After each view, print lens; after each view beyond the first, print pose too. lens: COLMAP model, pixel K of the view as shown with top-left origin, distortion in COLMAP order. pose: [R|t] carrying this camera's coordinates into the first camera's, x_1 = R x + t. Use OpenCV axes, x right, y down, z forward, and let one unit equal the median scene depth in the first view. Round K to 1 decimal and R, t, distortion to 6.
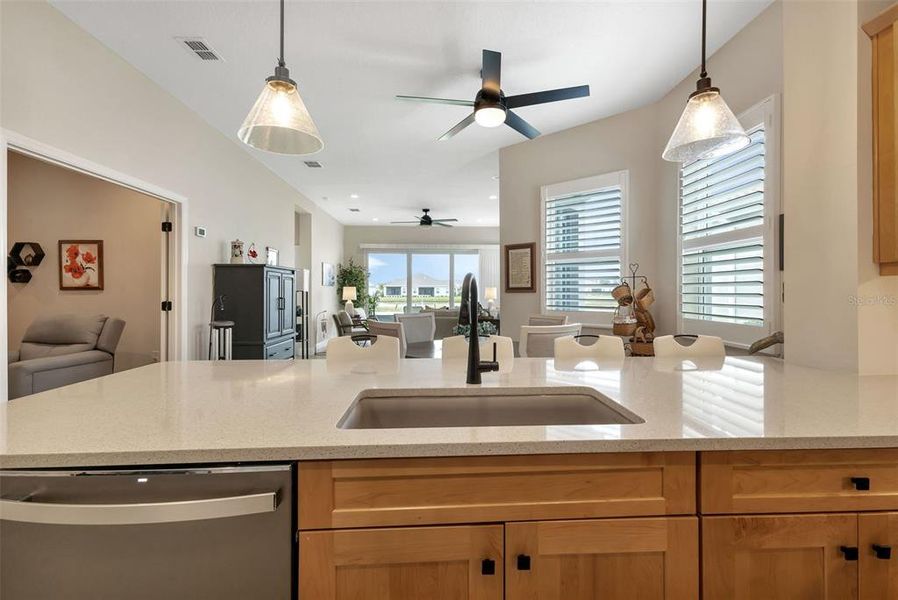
lens RADIAL K [[411.2, 0, 463.5], [0, 411.2, 281.4], [0, 0, 1]] dist [0.015055, -0.003164]
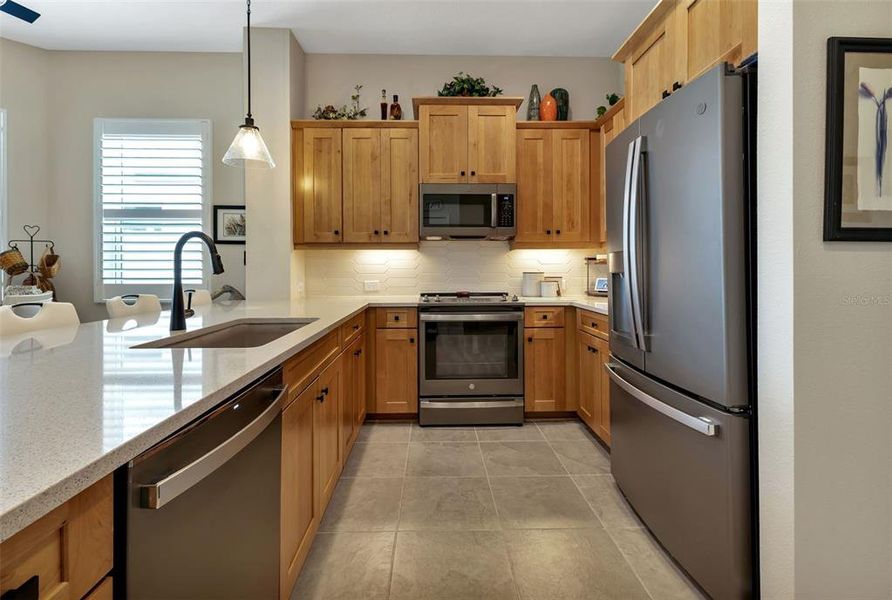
lens RADIAL K [[411.9, 0, 443.0], [0, 411.9, 269.8], [0, 0, 1]] dist [0.011247, 0.000536]
pose [[0.042178, -0.010034, 0.999060, -0.423100], [-0.022722, 0.999681, 0.011000, 0.019458], [-0.998852, -0.023165, 0.041936, 0.087170]]
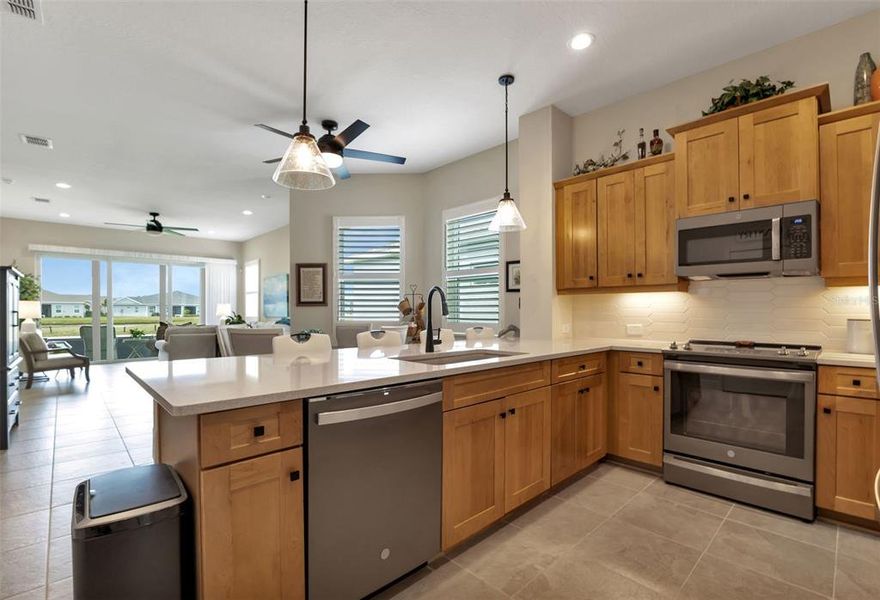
lens RADIAL K [[408.3, 0, 441.4], [0, 408.3, 310.2], [0, 0, 1]] dist [-0.006637, -0.001532]
pose [[0.762712, -0.003877, 0.646727, -0.408490], [-0.012538, 0.999705, 0.020780, 0.012661], [-0.646617, -0.023958, 0.762439, -0.126588]]
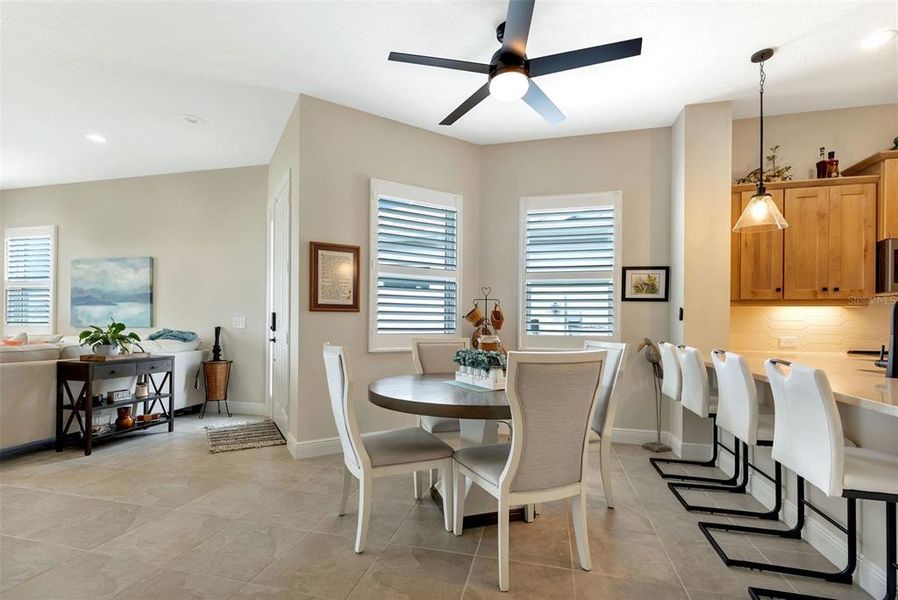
lens RADIAL K [[411.2, 0, 442.6], [0, 411.2, 318.8], [0, 0, 1]] dist [0.015055, -0.003164]
pose [[0.295004, 0.008224, 0.955461, -0.636854], [-0.032441, 0.999473, 0.001413, 0.040622], [-0.954945, -0.031413, 0.295115, 0.767558]]
